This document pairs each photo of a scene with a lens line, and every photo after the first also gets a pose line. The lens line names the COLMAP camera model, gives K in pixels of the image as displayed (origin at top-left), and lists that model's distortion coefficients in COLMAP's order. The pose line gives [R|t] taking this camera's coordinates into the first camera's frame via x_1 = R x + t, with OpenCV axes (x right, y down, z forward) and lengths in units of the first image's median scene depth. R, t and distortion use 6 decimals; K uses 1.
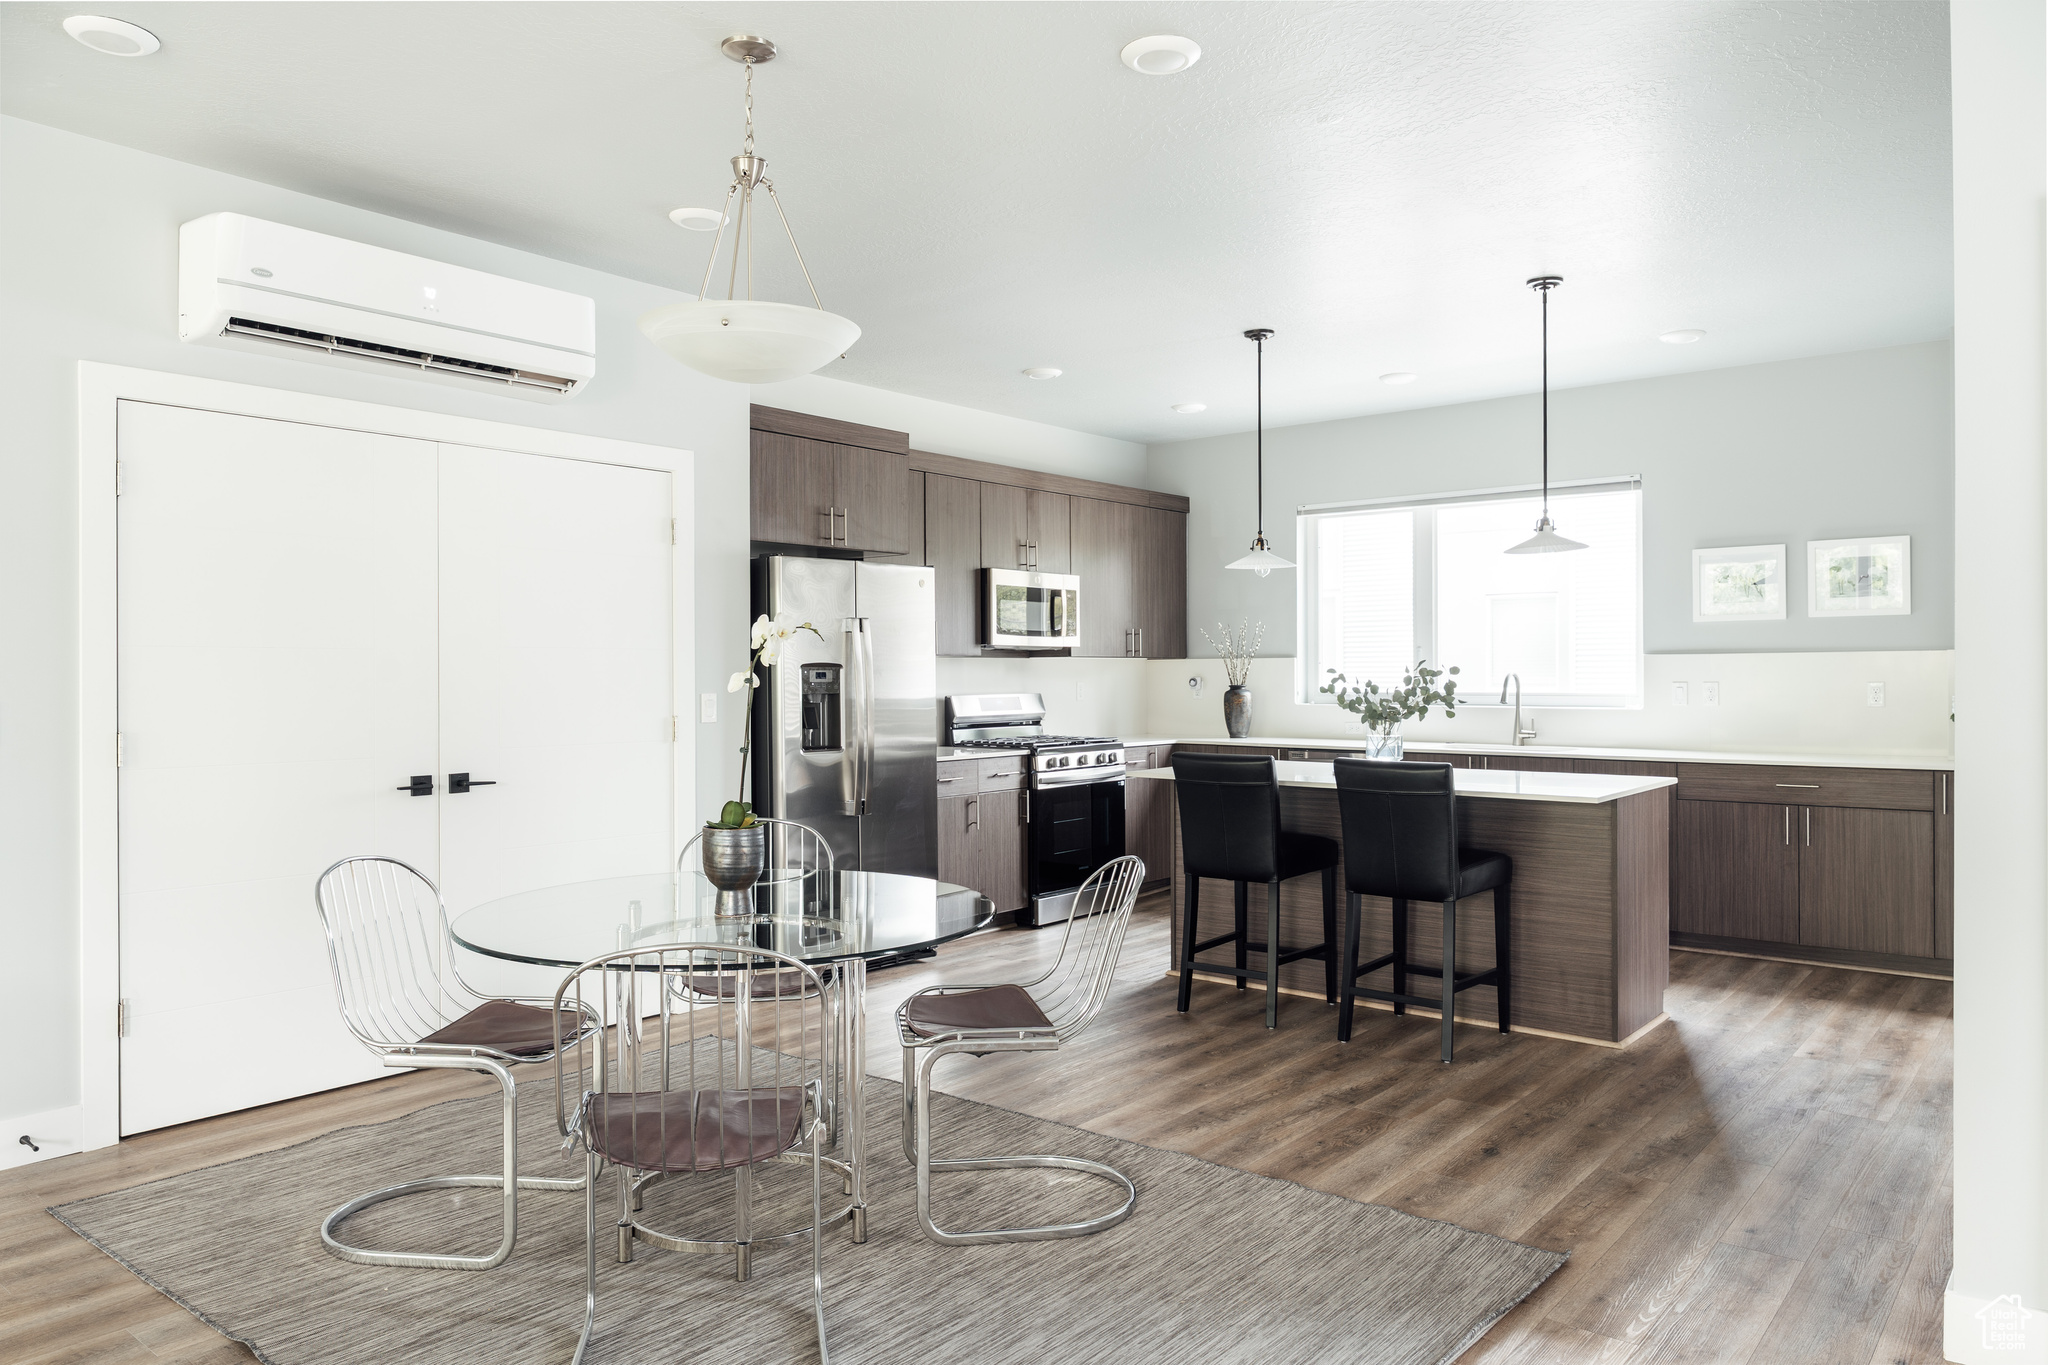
lens RADIAL K [[1376.7, 0, 1029.8], [0, 1376.7, 676.3], [0, 0, 1]] dist [-0.009186, 0.009164]
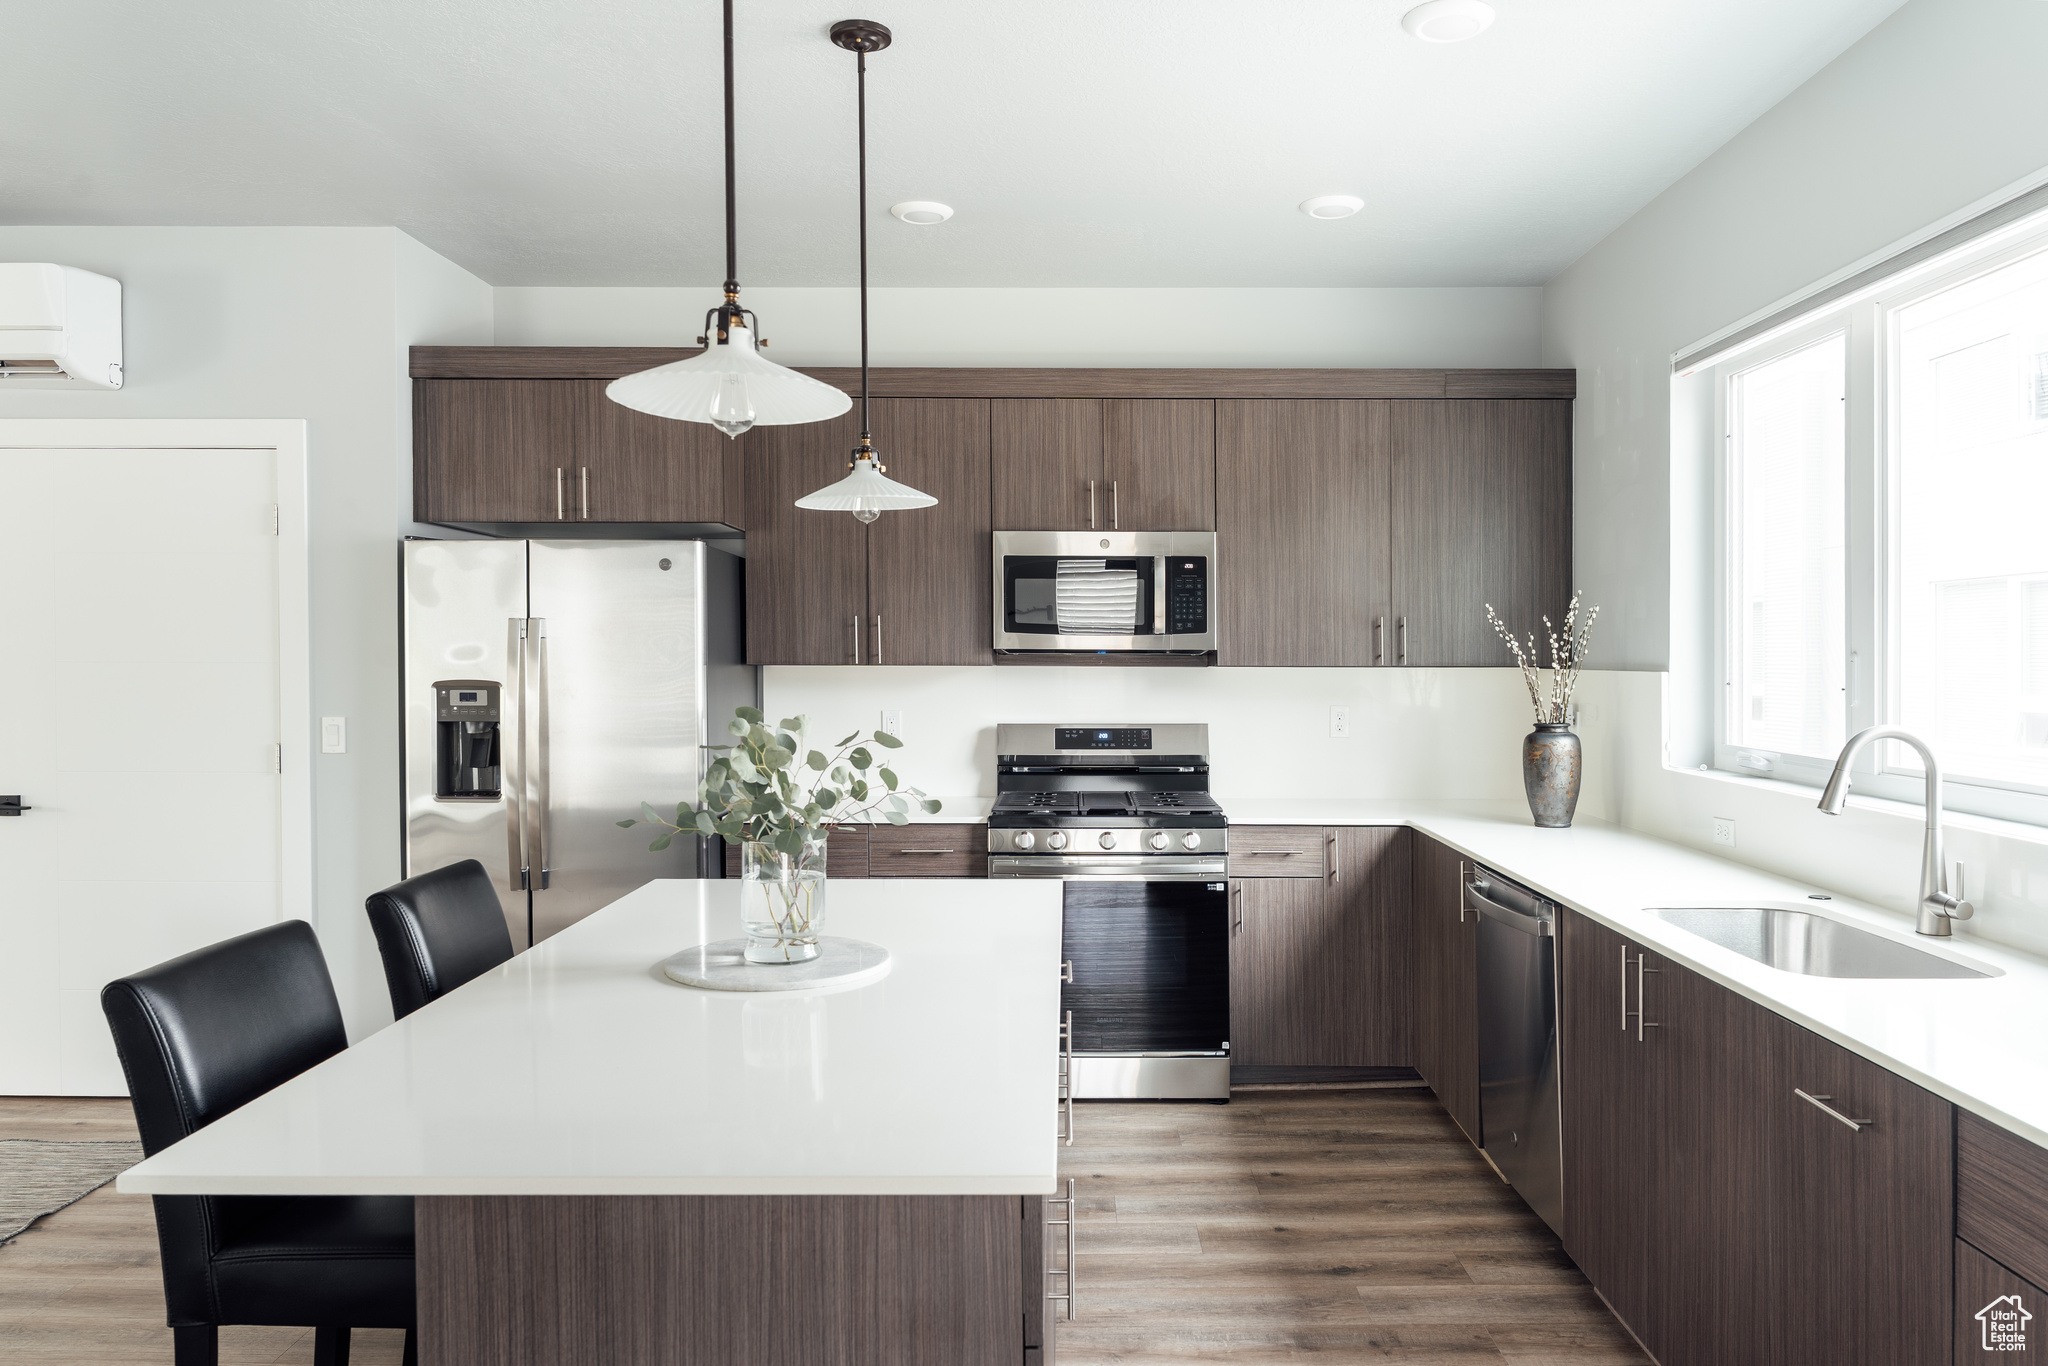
lens RADIAL K [[1376.7, 0, 1027.0], [0, 1376.7, 681.2], [0, 0, 1]] dist [-0.009186, 0.009164]
pose [[0.636801, 0.012319, -0.770930, 0.533300], [-0.006617, 0.999923, 0.010512, -0.016600], [0.771000, -0.001592, 0.636834, 0.664491]]
